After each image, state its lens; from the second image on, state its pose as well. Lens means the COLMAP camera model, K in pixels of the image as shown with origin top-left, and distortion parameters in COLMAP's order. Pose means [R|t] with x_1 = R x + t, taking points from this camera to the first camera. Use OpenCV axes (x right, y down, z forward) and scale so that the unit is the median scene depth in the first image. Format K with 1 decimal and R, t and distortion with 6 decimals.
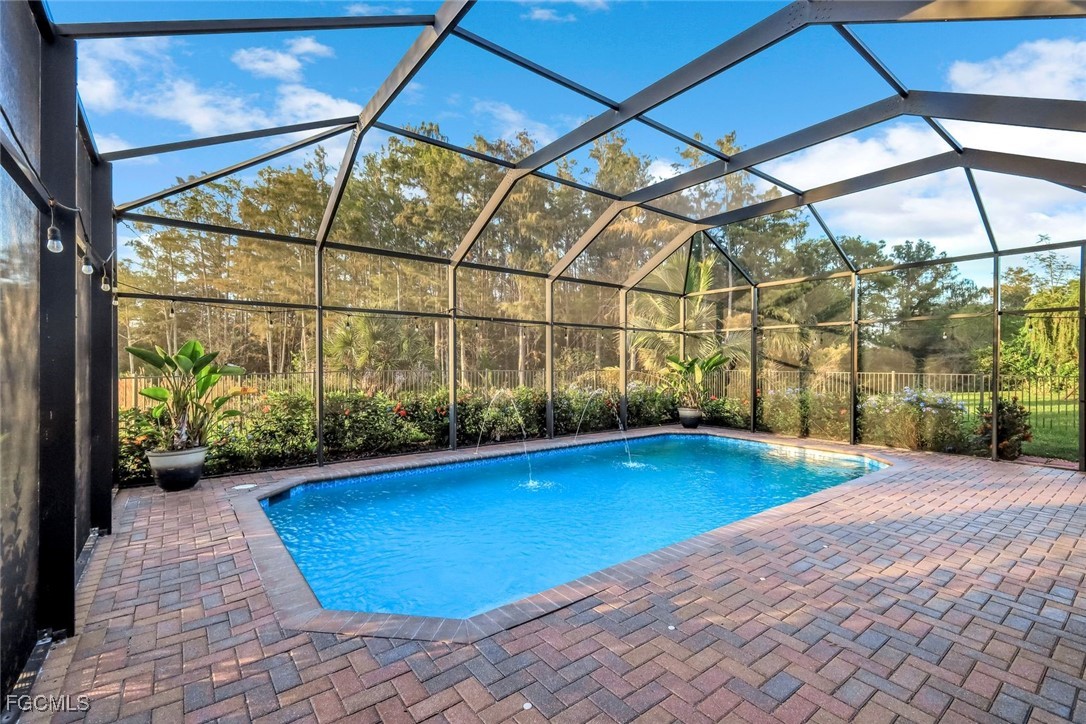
lens RADIAL K [[481.8, 0, 540.8], [0, 481.8, 358.0], [0, 0, 1]] dist [0.003464, -0.000035]
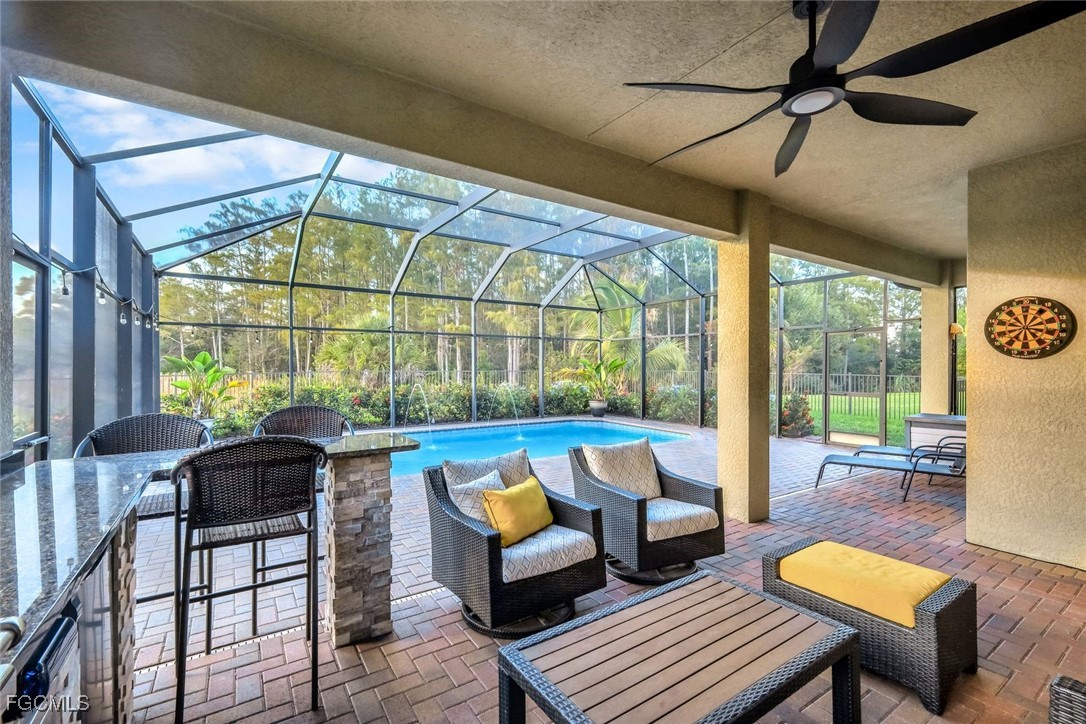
lens RADIAL K [[481.8, 0, 546.8], [0, 481.8, 362.4], [0, 0, 1]] dist [0.003464, -0.000035]
pose [[0.997784, -0.000862, -0.066524, 0.270090], [0.001390, 0.999968, 0.007896, -0.006883], [0.066515, -0.007971, 0.997754, -0.270336]]
